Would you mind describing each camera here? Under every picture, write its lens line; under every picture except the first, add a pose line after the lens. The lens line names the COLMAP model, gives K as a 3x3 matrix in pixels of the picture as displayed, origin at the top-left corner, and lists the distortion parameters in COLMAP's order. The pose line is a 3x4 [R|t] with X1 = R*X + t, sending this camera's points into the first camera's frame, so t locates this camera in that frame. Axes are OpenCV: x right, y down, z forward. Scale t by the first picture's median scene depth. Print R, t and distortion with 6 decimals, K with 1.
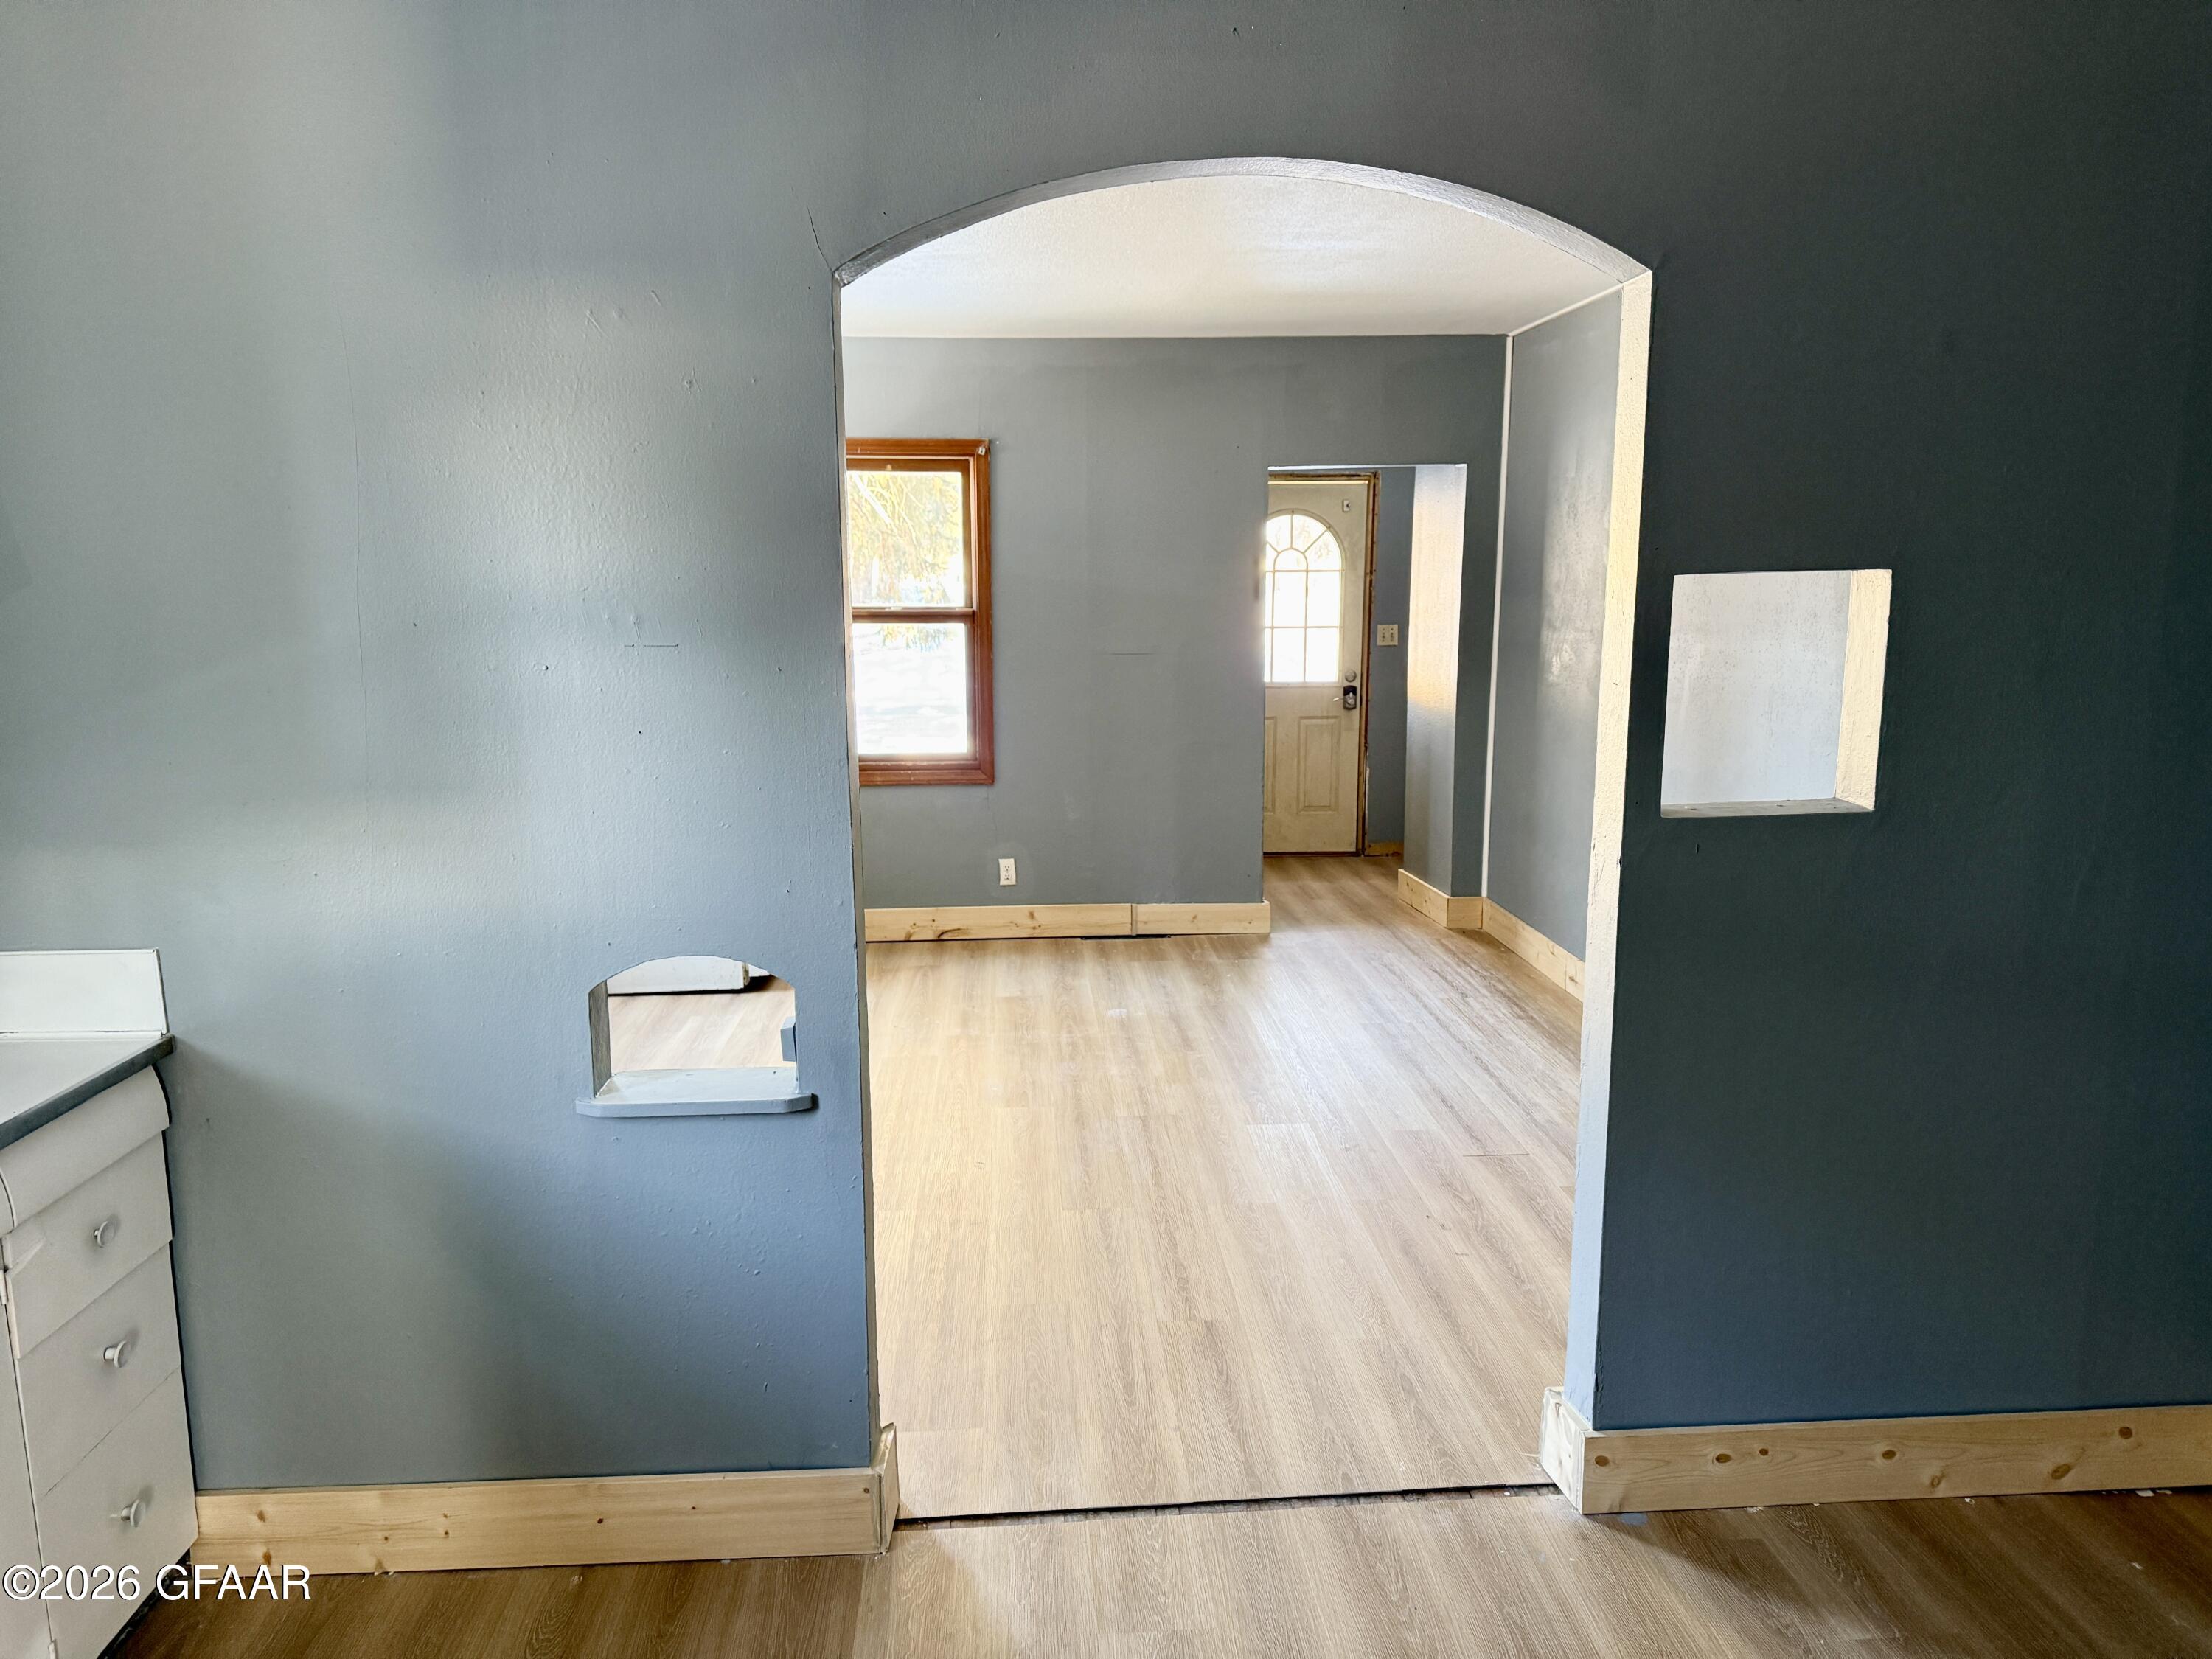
lens RADIAL K [[1545.1, 0, 1106.0], [0, 1545.1, 829.5], [0, 0, 1]] dist [-0.002065, -0.009035]
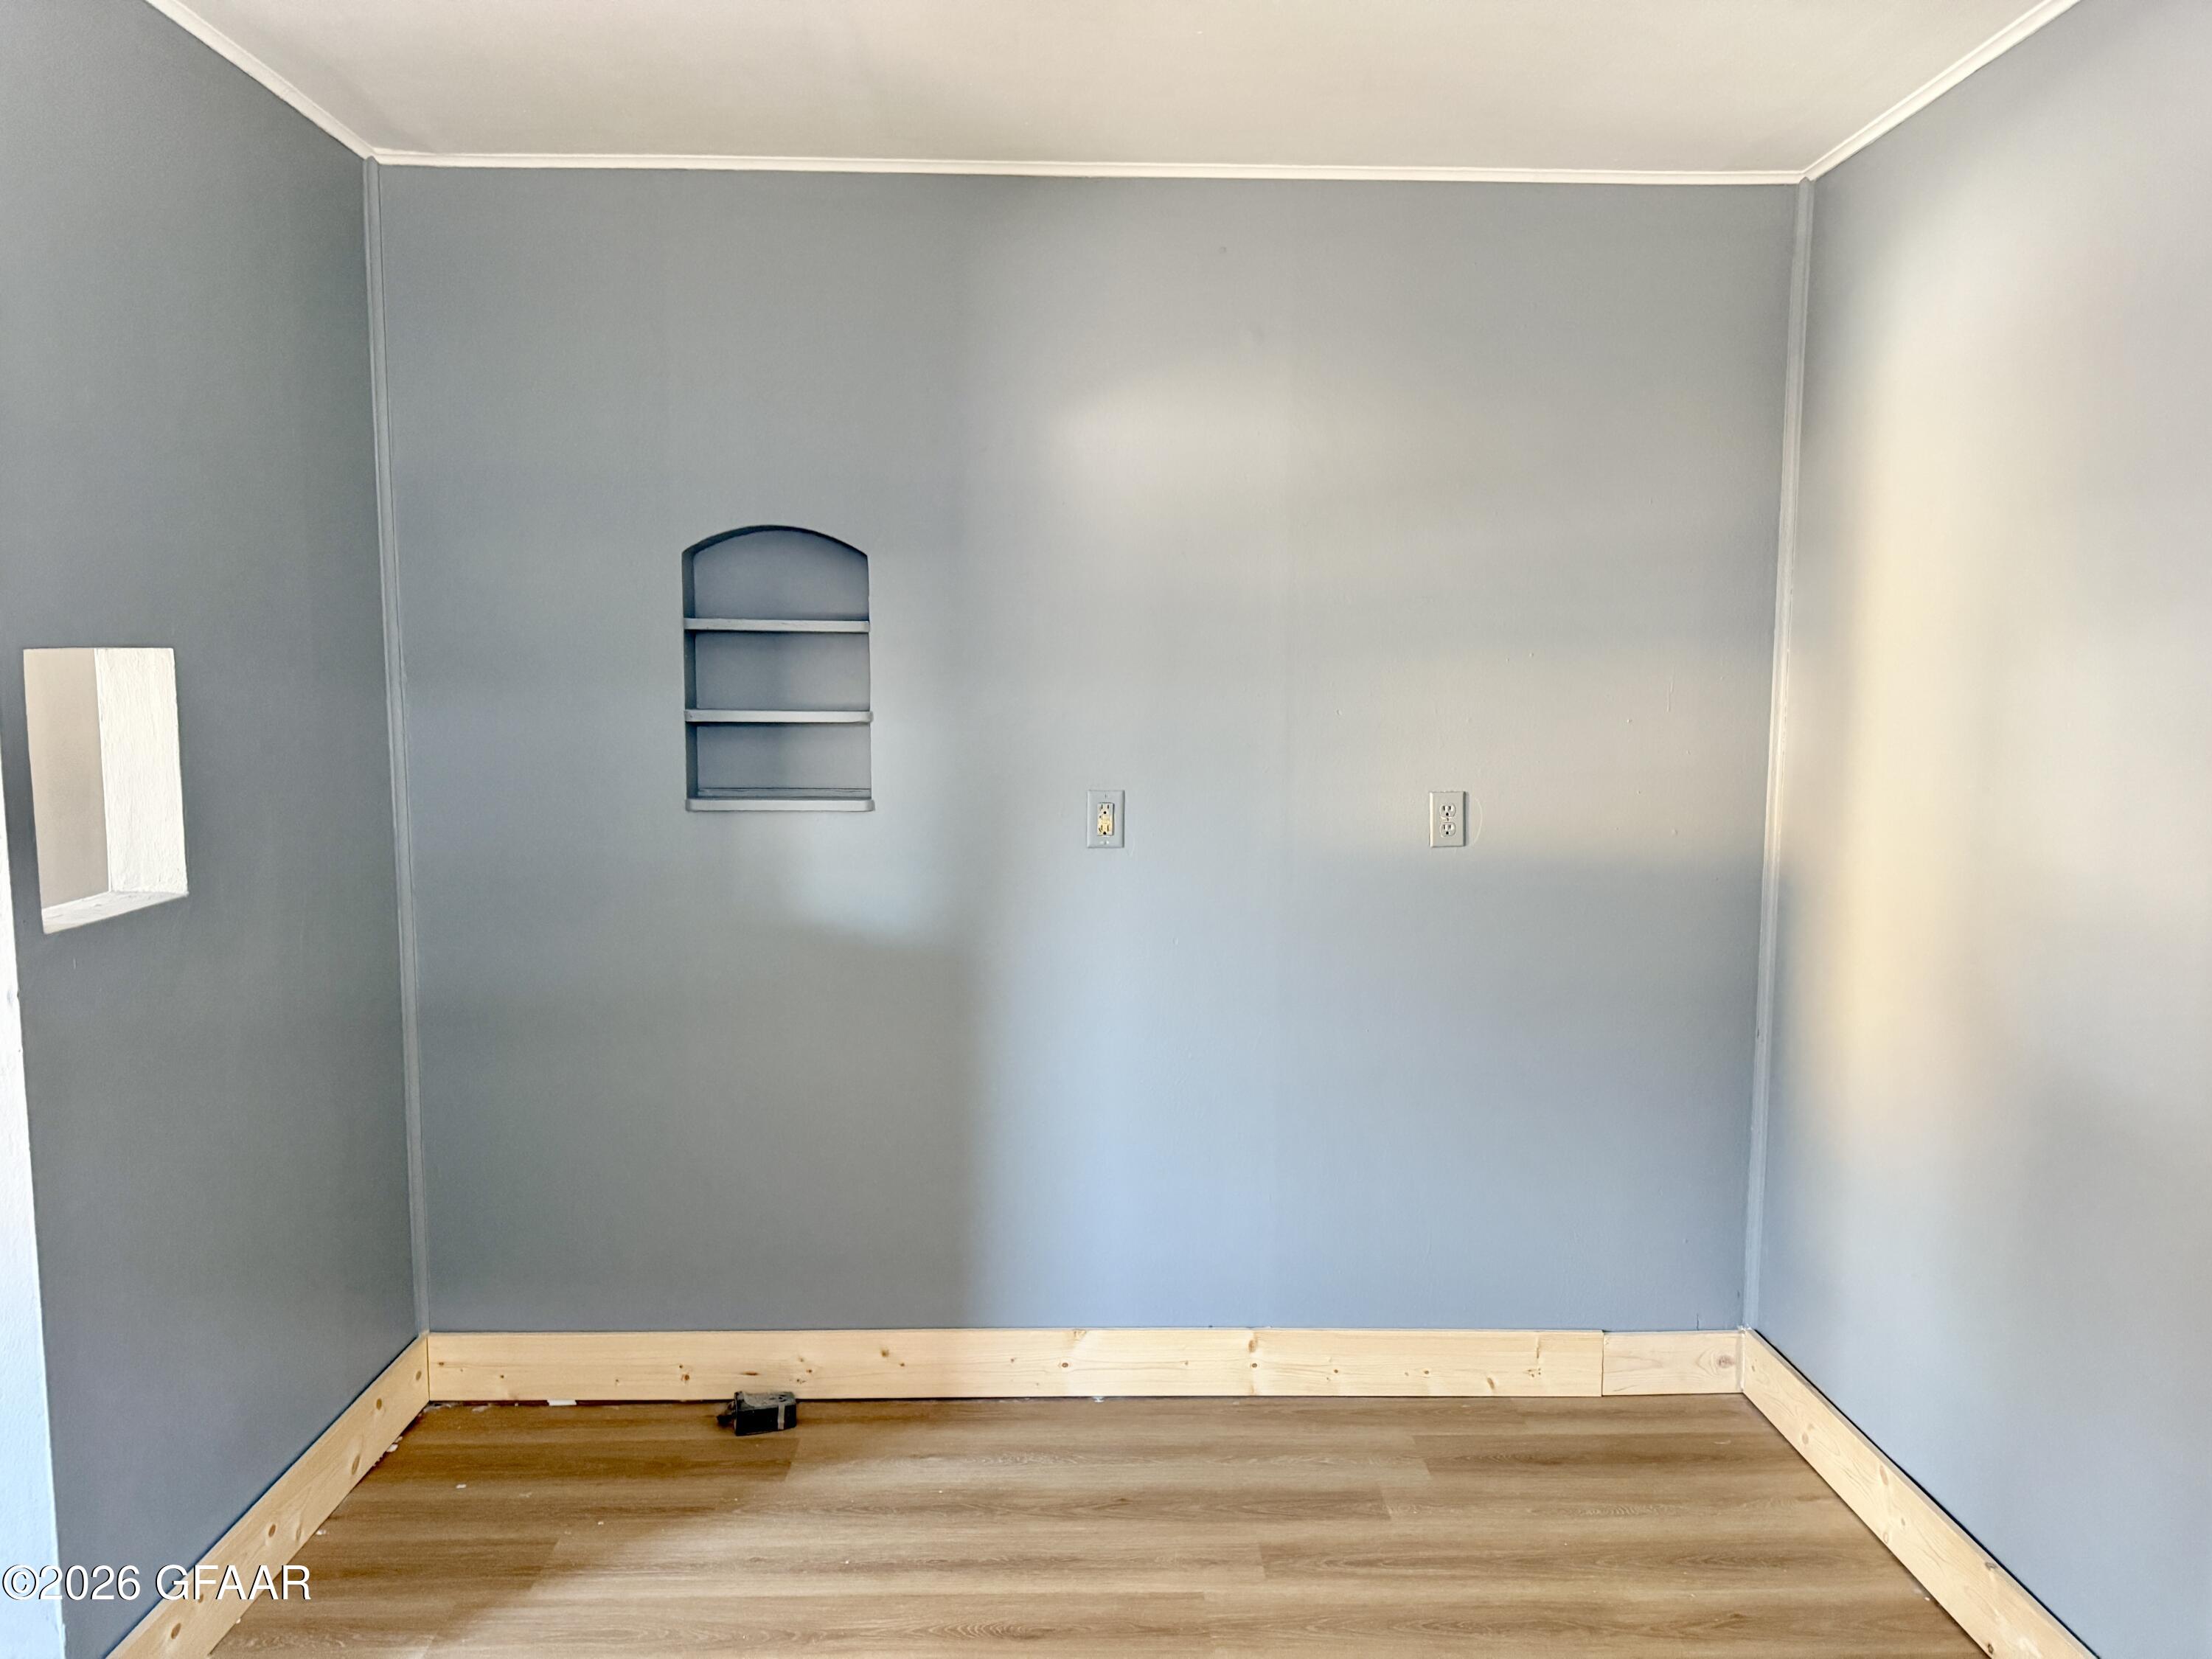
lens RADIAL K [[1545.1, 0, 1106.0], [0, 1545.1, 829.5], [0, 0, 1]] dist [-0.002065, -0.009035]
pose [[0.037379, -0.094084, 0.994862, -0.444053], [0.153731, 0.984248, 0.087304, -0.047882], [-0.987405, 0.149678, 0.051253, 0.367038]]
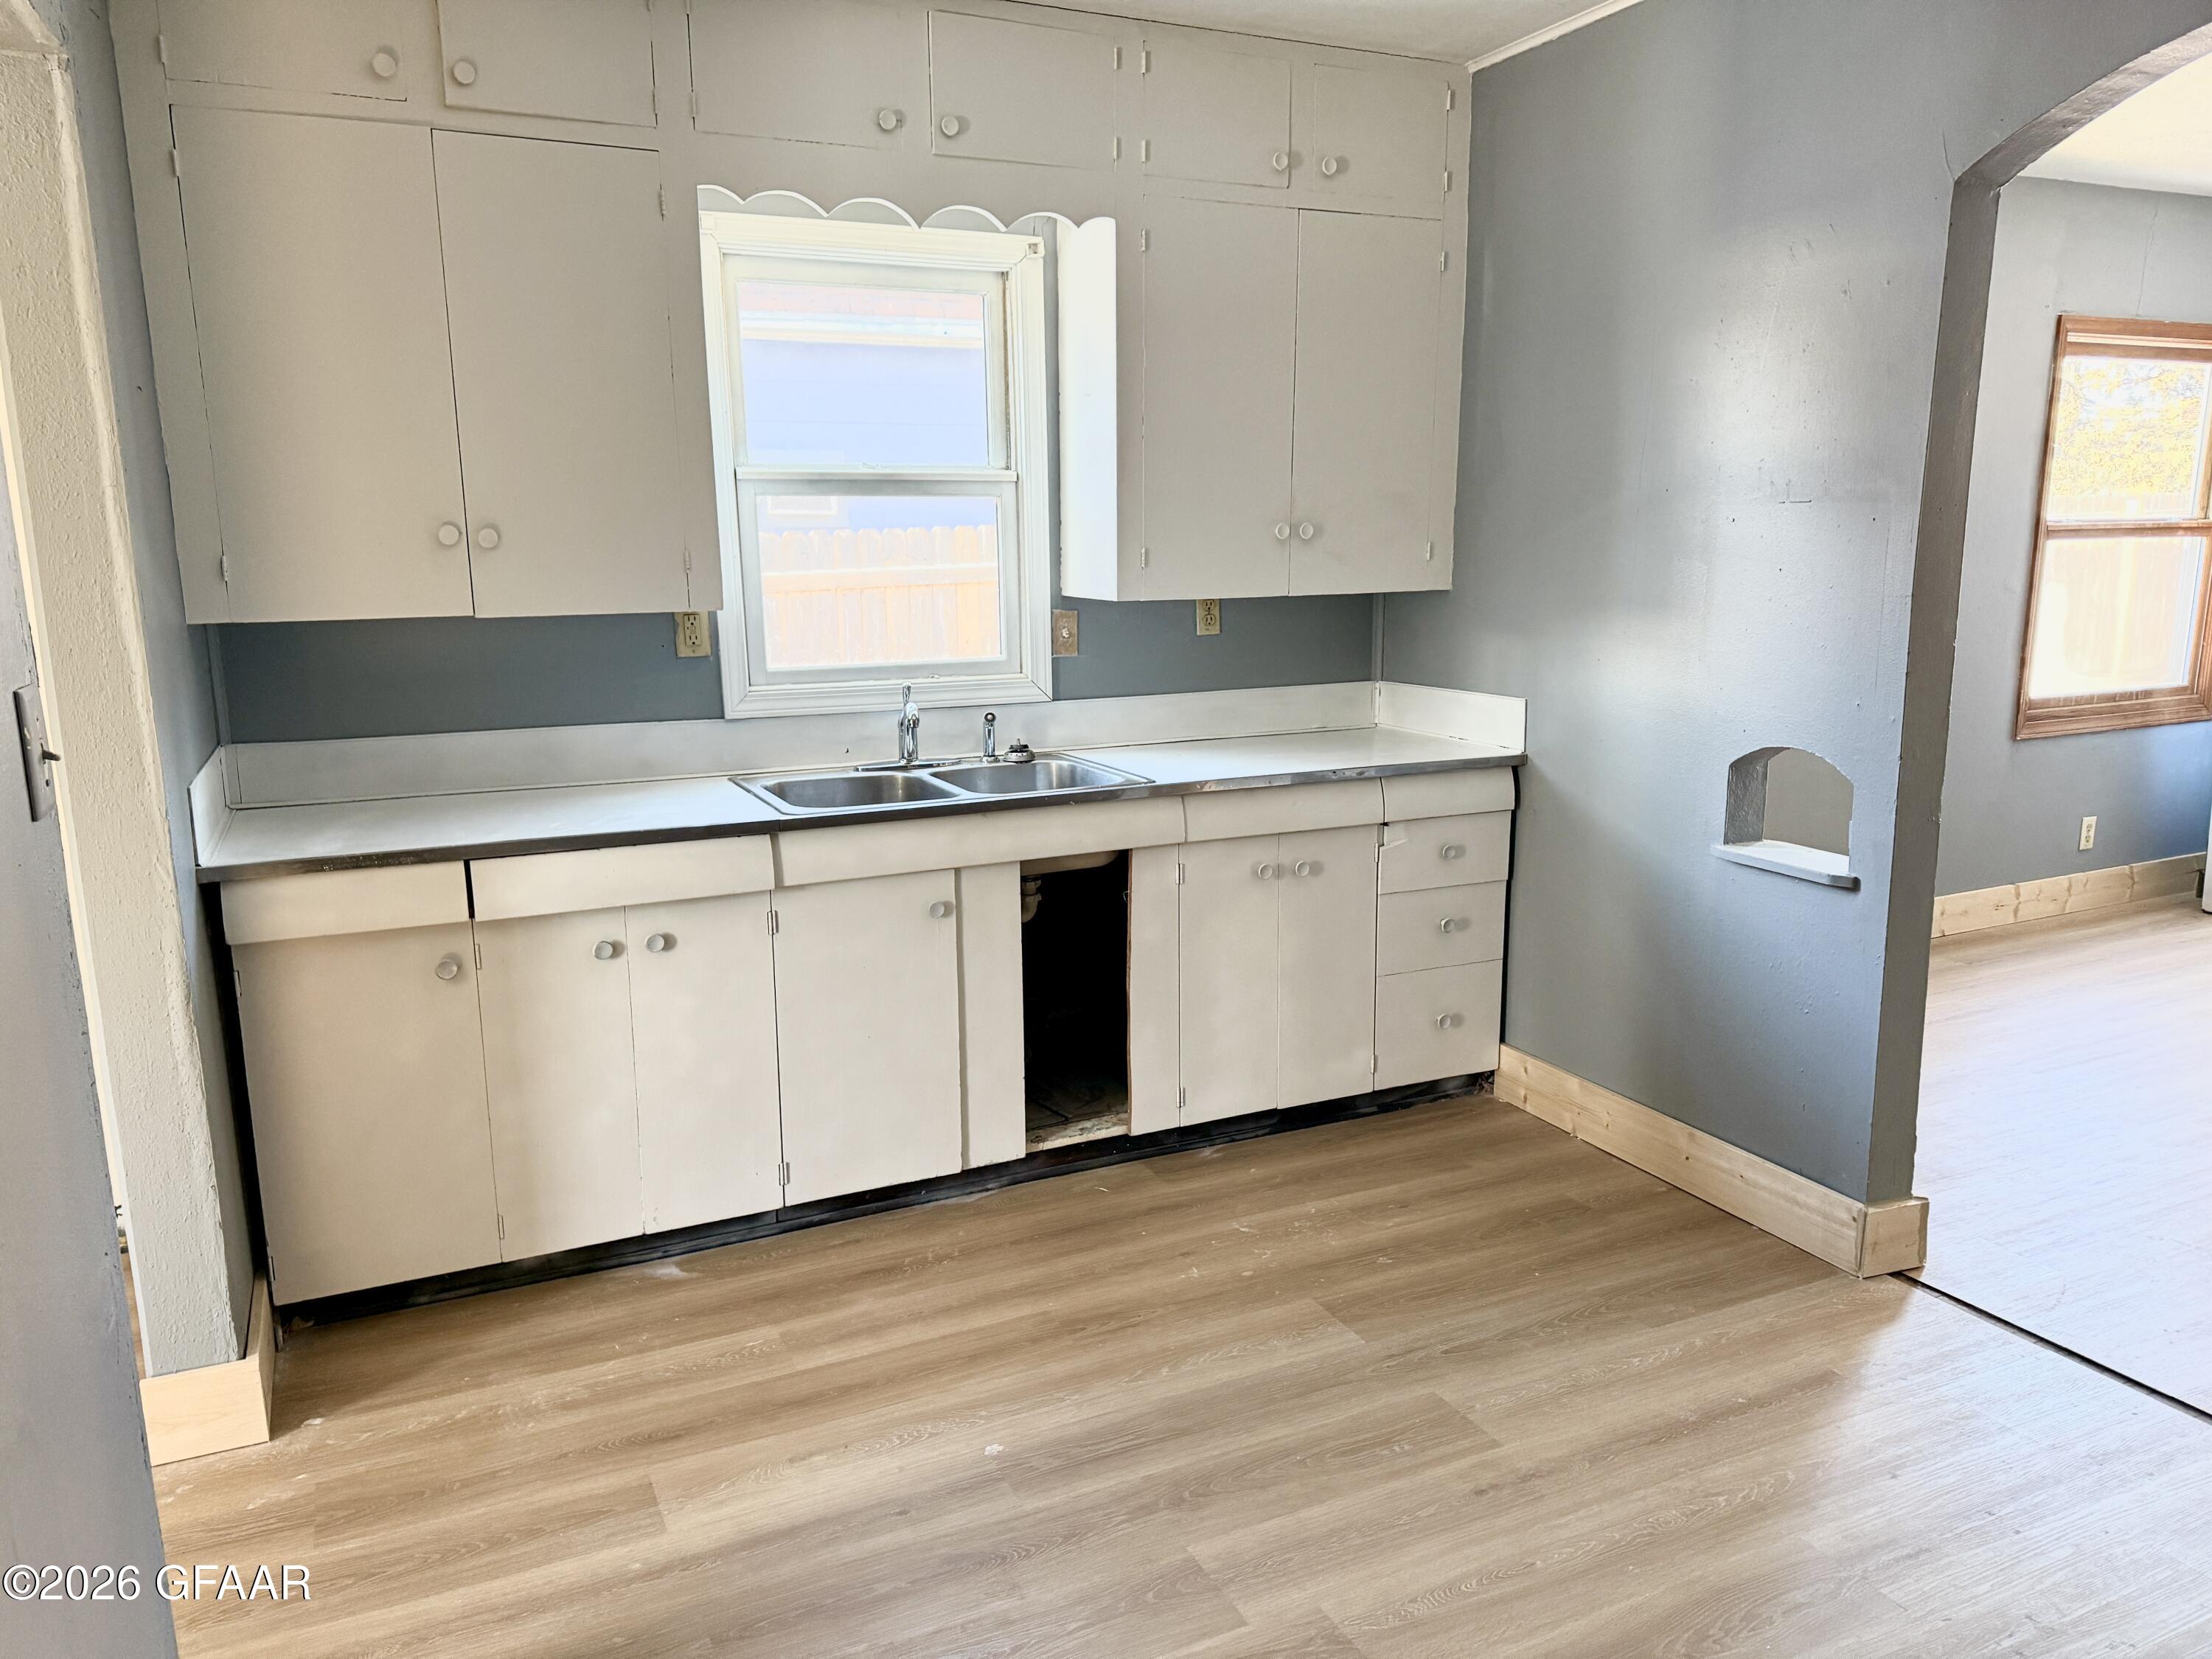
lens RADIAL K [[1545.1, 0, 1106.0], [0, 1545.1, 829.5], [0, 0, 1]] dist [-0.002065, -0.009035]
pose [[0.365615, 0.178518, -0.913486, 0.675384], [-0.140008, 0.980816, 0.135639, 0.049458], [0.920176, 0.078303, 0.383595, -0.018993]]
